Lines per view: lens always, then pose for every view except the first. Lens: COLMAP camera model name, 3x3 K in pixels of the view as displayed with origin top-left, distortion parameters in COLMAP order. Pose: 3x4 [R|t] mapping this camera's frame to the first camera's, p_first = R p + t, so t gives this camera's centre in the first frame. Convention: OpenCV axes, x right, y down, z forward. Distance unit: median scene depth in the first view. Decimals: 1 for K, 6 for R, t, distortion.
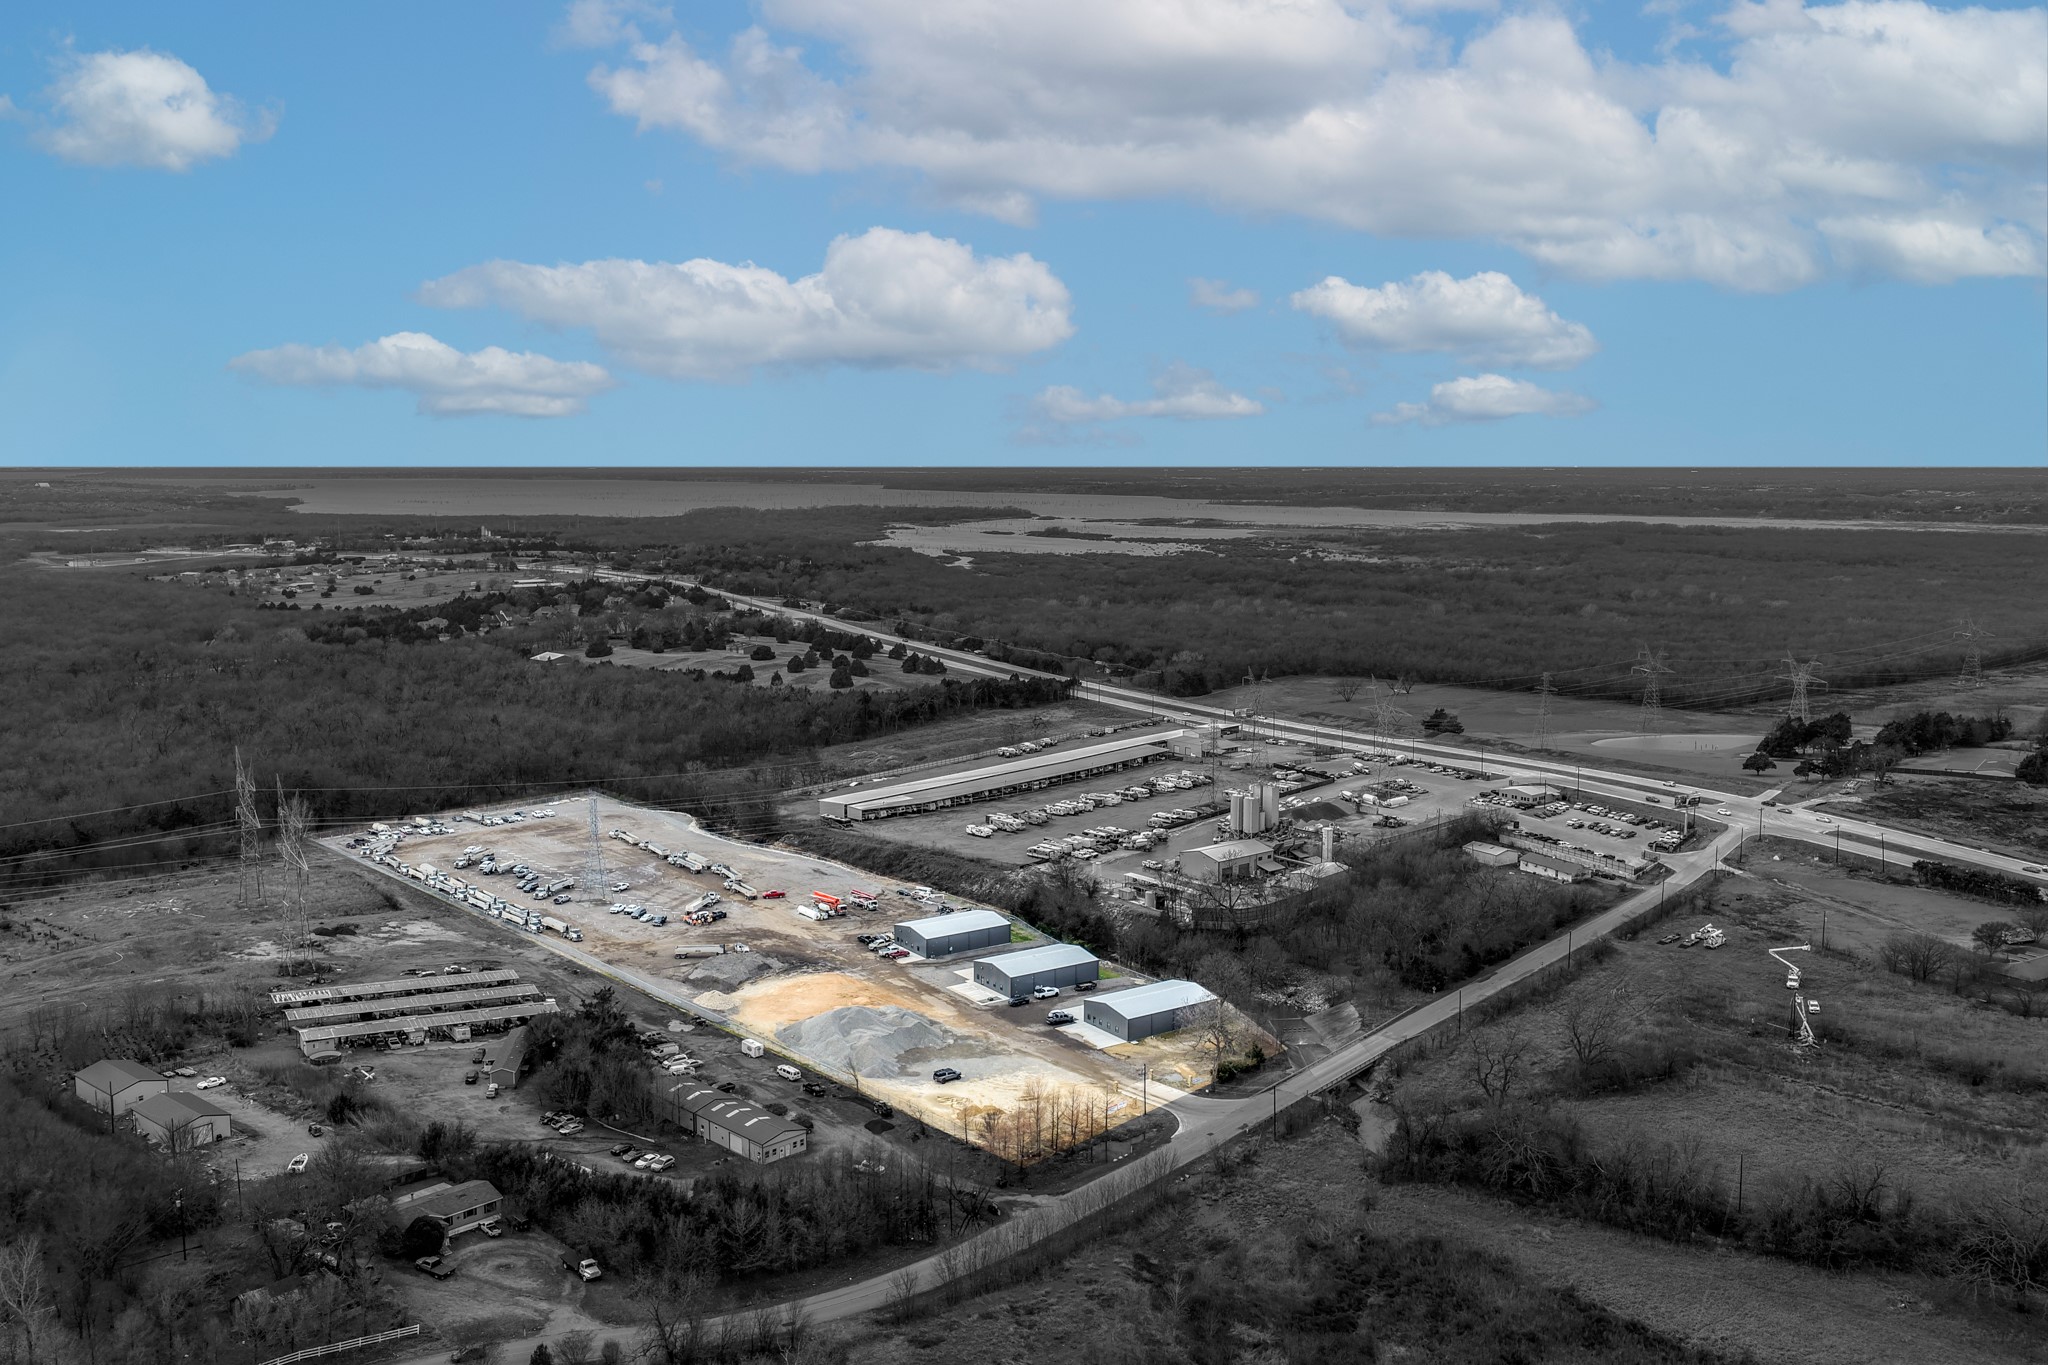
lens RADIAL K [[1690.7, 0, 1026.9], [0, 1690.7, 682.6], [0, 0, 1]] dist [-0.011752, 0.033917]
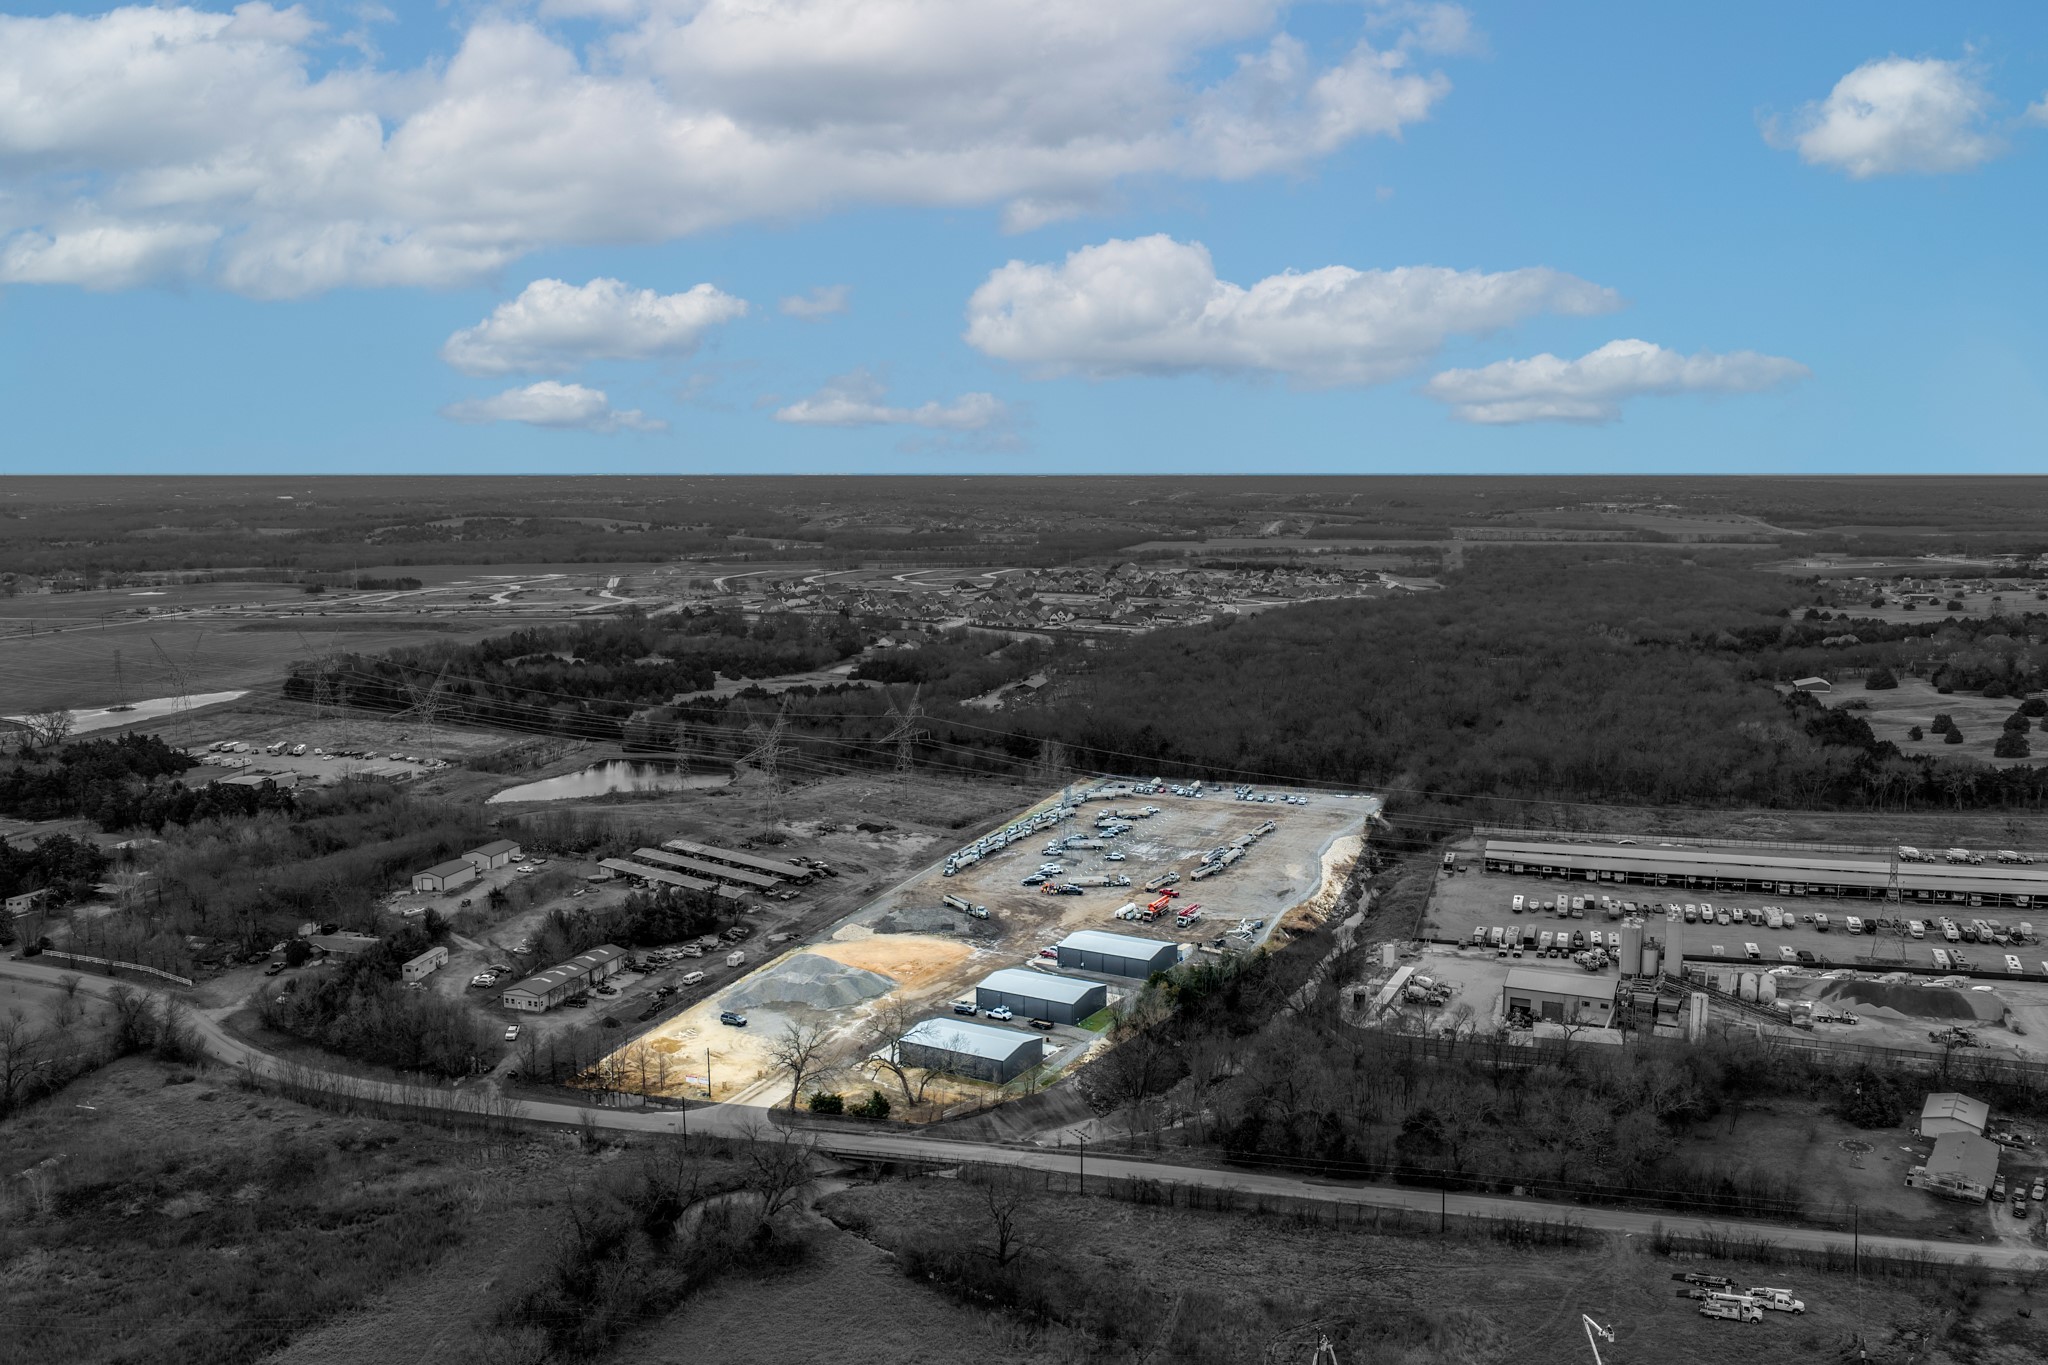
lens RADIAL K [[1690.7, 0, 1026.9], [0, 1690.7, 682.0], [0, 0, 1]] dist [-0.011752, 0.033917]
pose [[0.438222, 0.113981, -0.891611, 0.945875], [-0.113544, 0.991001, 0.070880, -0.084585], [0.891667, 0.070176, 0.447220, 0.621094]]
